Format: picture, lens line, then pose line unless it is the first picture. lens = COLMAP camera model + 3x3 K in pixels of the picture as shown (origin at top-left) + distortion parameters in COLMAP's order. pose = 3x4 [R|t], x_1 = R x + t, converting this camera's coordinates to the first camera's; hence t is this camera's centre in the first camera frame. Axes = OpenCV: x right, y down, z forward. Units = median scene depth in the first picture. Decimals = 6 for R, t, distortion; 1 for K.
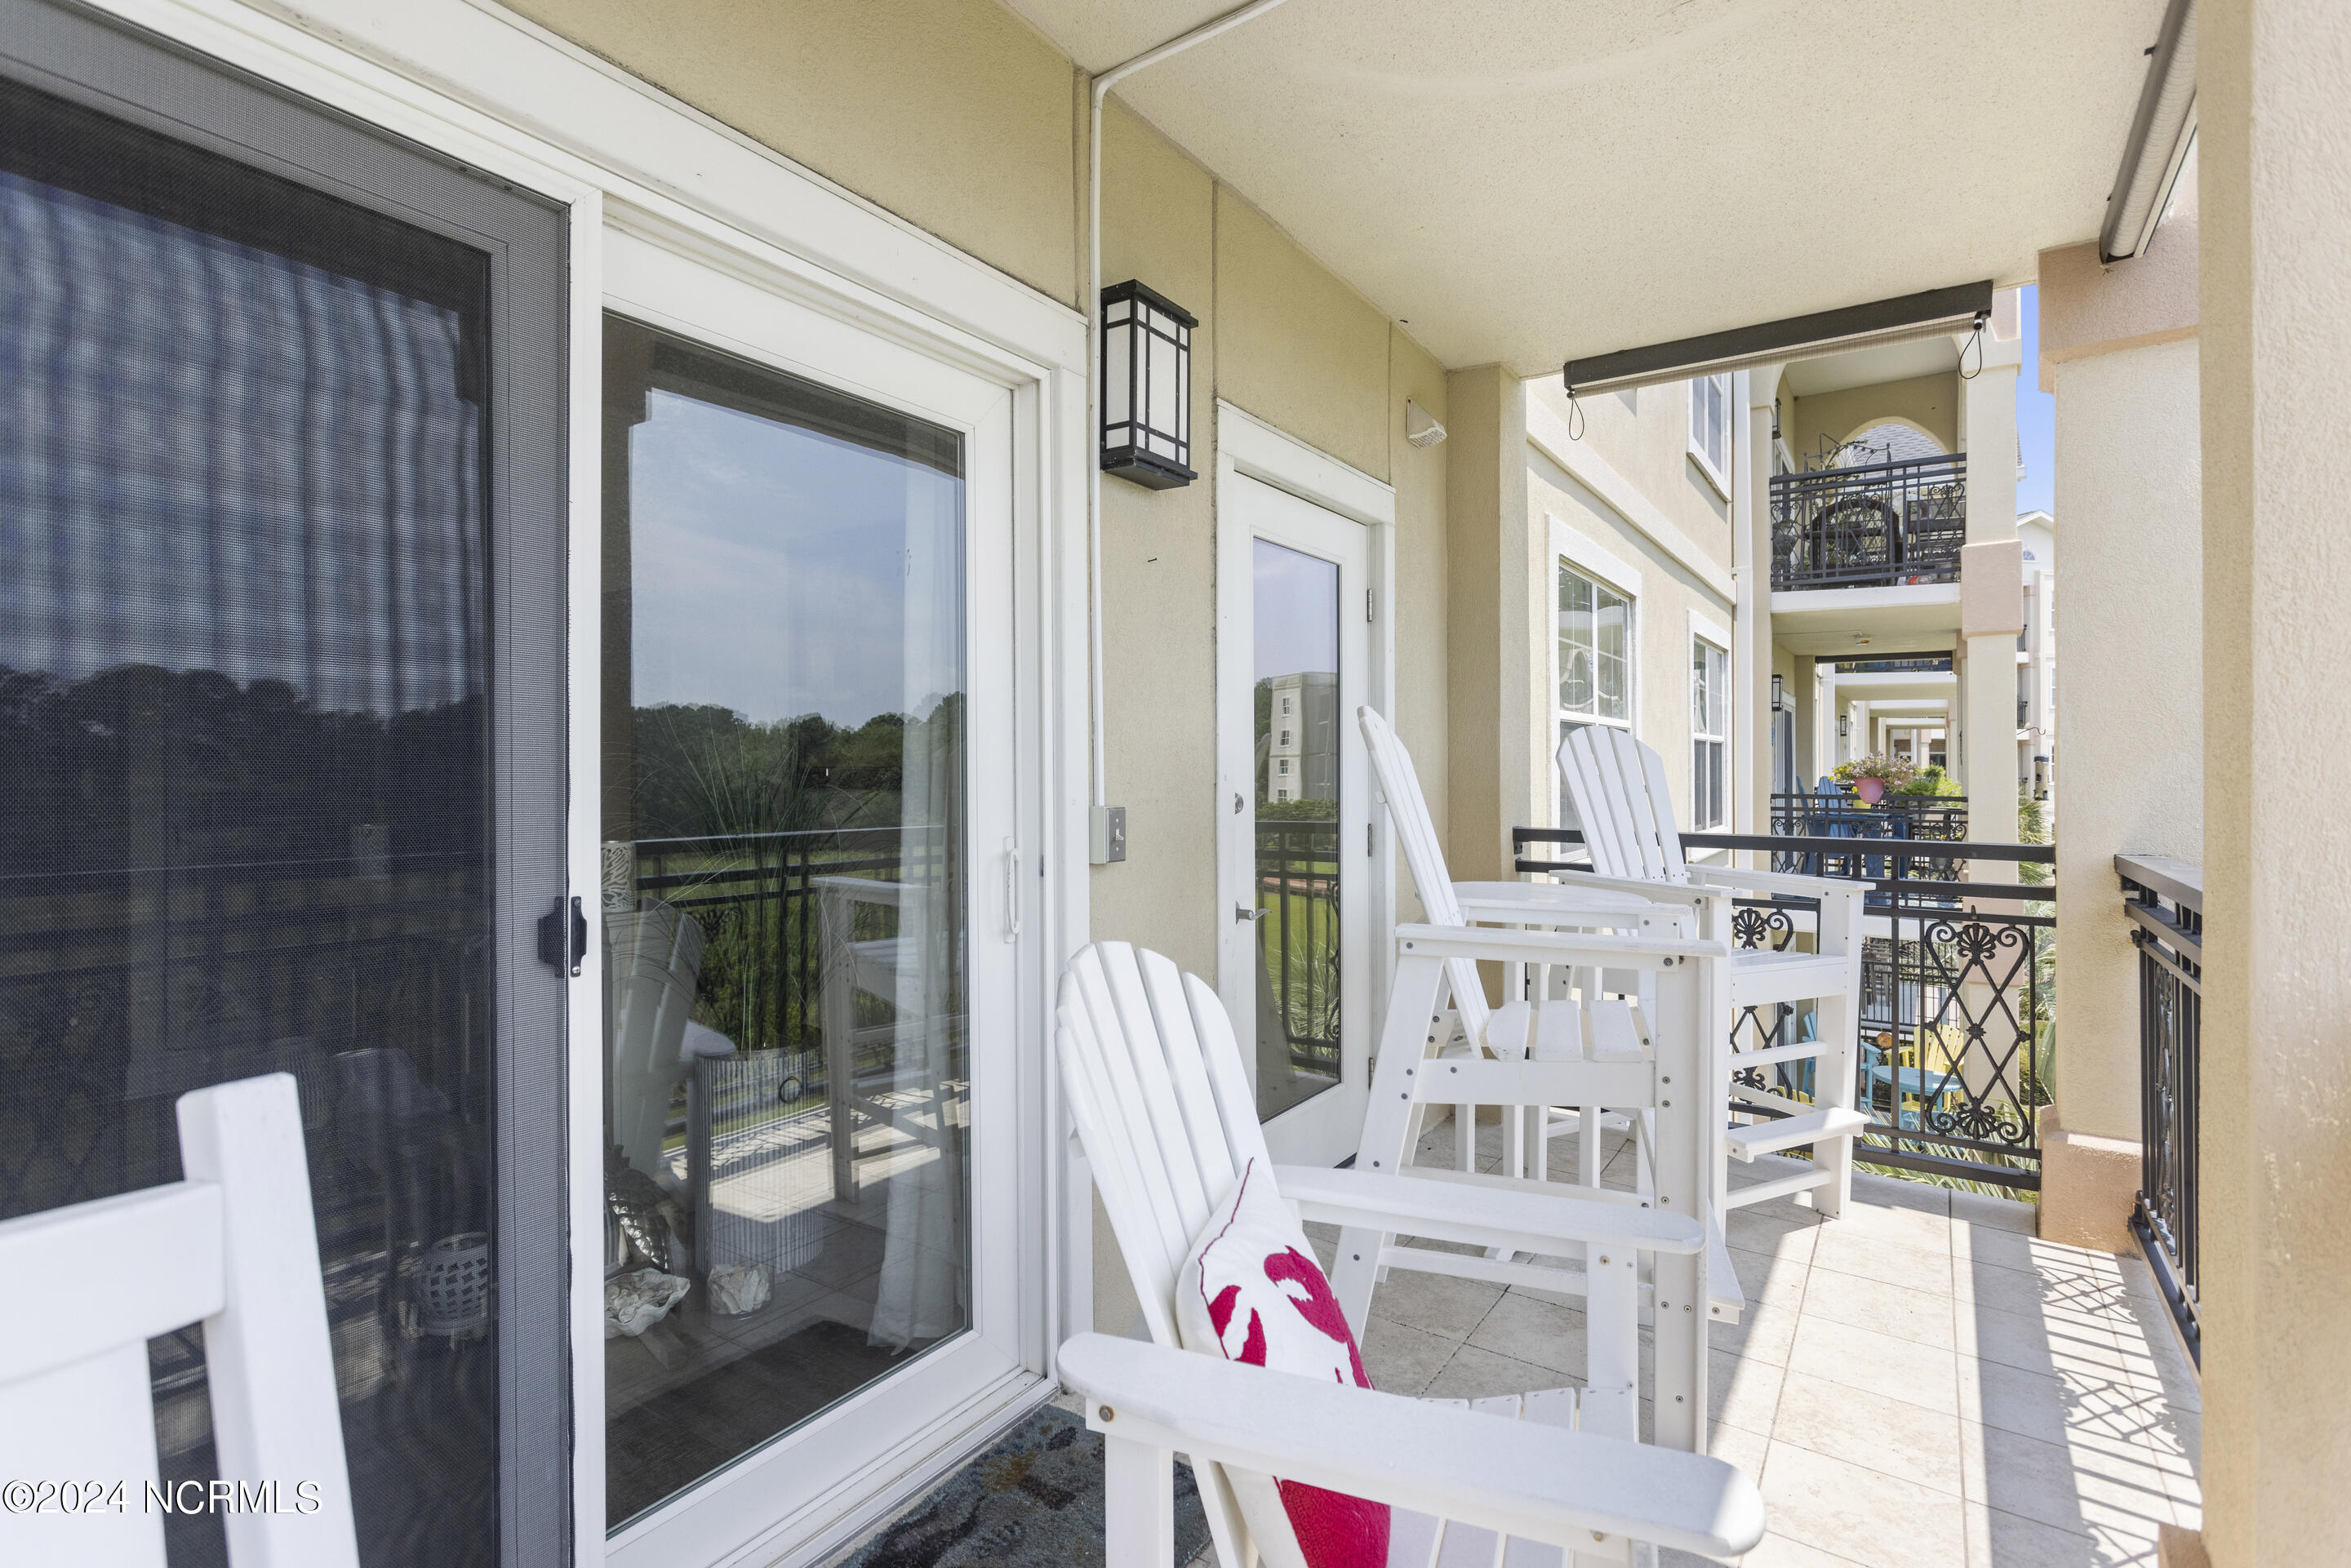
lens RADIAL K [[1110.8, 0, 1182.9], [0, 1110.8, 779.8], [0, 0, 1]] dist [0.001990, 0.000992]
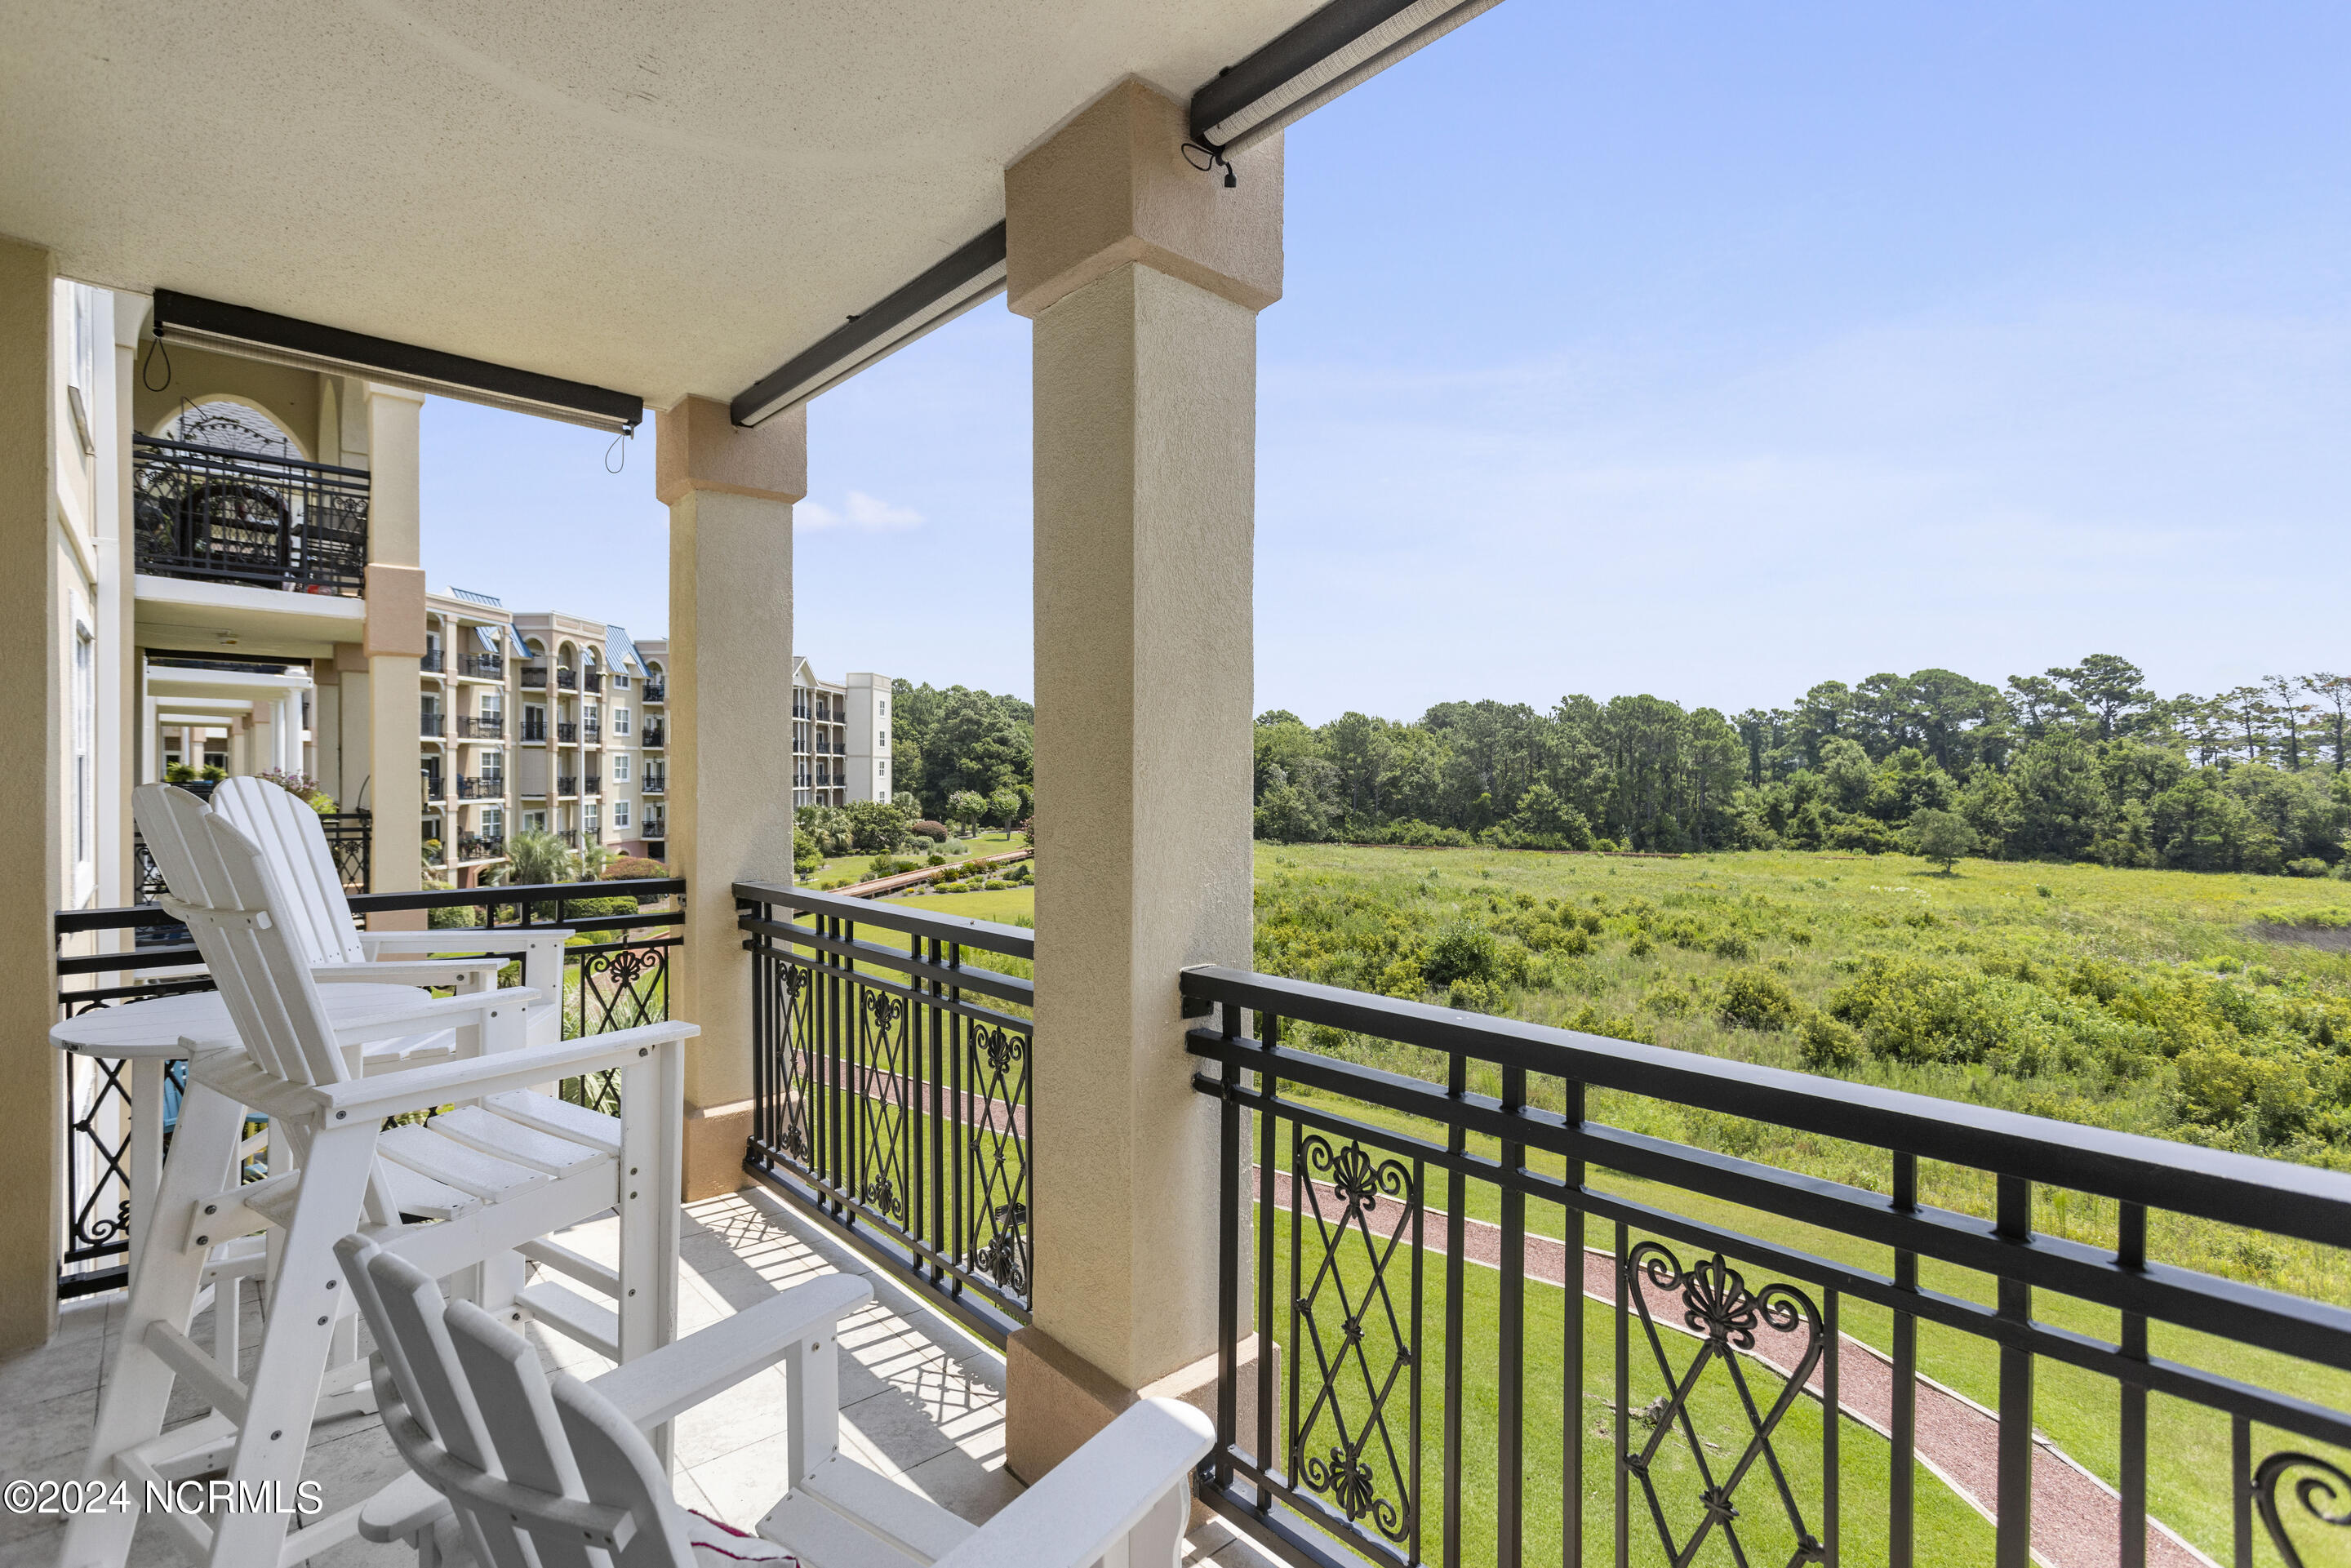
lens RADIAL K [[1110.8, 0, 1141.0], [0, 1110.8, 778.2], [0, 0, 1]] dist [0.001990, 0.000992]
pose [[0.250135, -0.007728, 0.968180, -0.269300], [0.004737, 0.999966, 0.006758, -0.056203], [-0.968199, 0.002896, 0.250163, 0.203393]]
